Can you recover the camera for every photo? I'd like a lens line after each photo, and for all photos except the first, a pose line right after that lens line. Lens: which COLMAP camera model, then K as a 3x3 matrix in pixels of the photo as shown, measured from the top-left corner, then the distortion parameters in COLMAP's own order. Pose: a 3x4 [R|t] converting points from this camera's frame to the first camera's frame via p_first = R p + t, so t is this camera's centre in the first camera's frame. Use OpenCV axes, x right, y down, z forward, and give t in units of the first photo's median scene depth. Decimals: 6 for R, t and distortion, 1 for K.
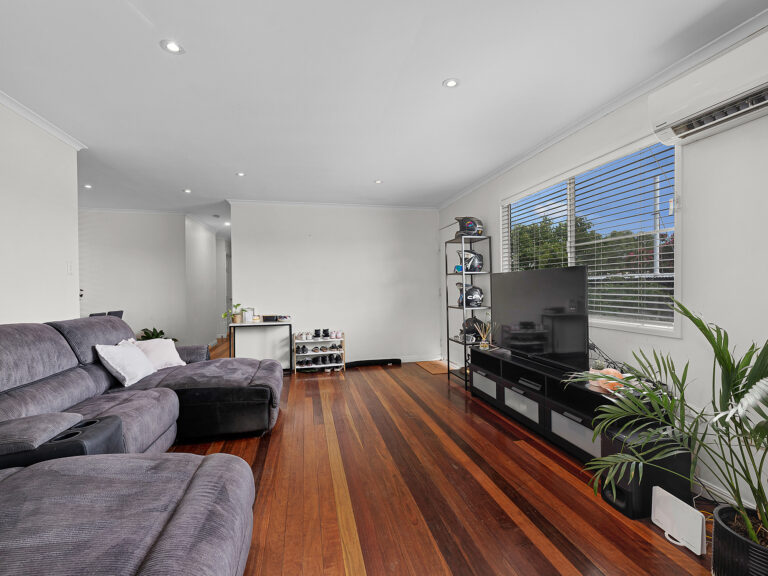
lens RADIAL K [[348.1, 0, 380.6], [0, 348.1, 287.7], [0, 0, 1]] dist [0.000462, -0.000244]
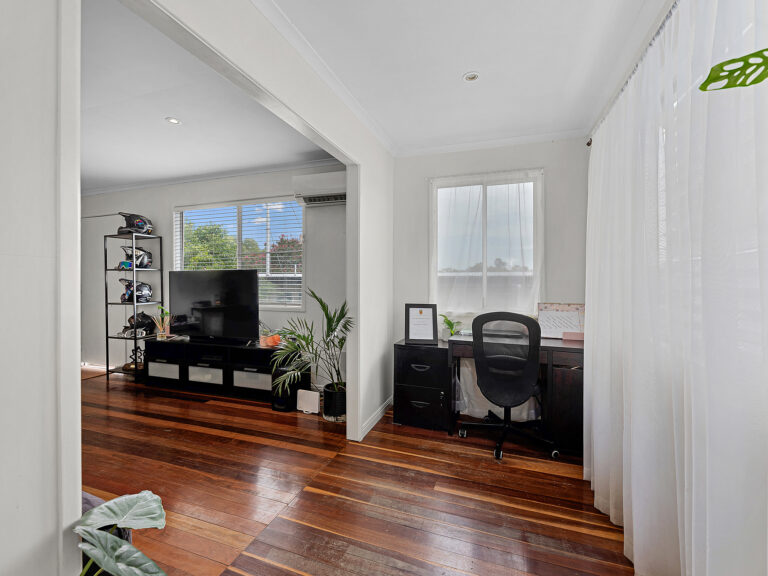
lens RADIAL K [[348.1, 0, 380.6], [0, 348.1, 287.7], [0, 0, 1]] dist [0.000462, -0.000244]
pose [[0.530382, -0.006325, 0.847735, -0.249266], [-0.001904, 0.999961, 0.008652, 0.001401], [-0.847757, -0.006204, 0.530349, -0.162029]]
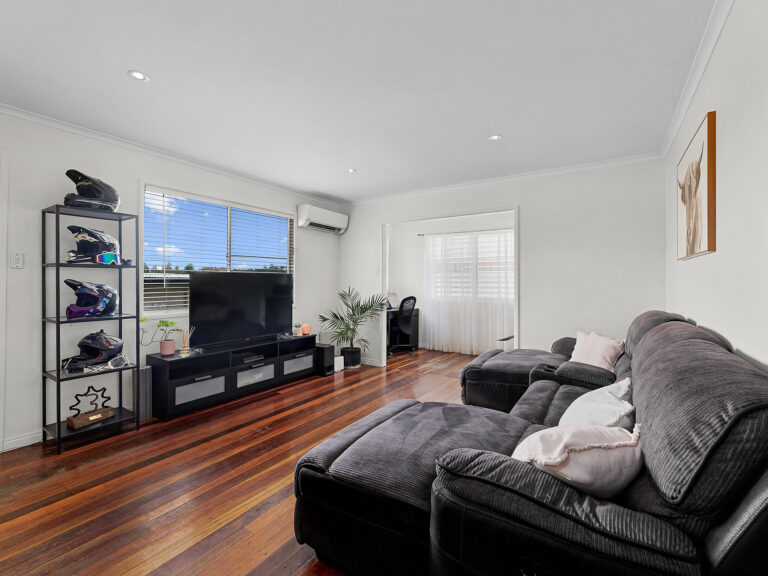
lens RADIAL K [[348.1, 0, 380.6], [0, 348.1, 287.7], [0, 0, 1]] dist [0.000462, -0.000244]
pose [[-0.696818, -0.019665, 0.716979, -0.641627], [-0.009143, 0.999786, 0.018536, -0.019963], [-0.717190, 0.006360, -0.696849, 1.168442]]
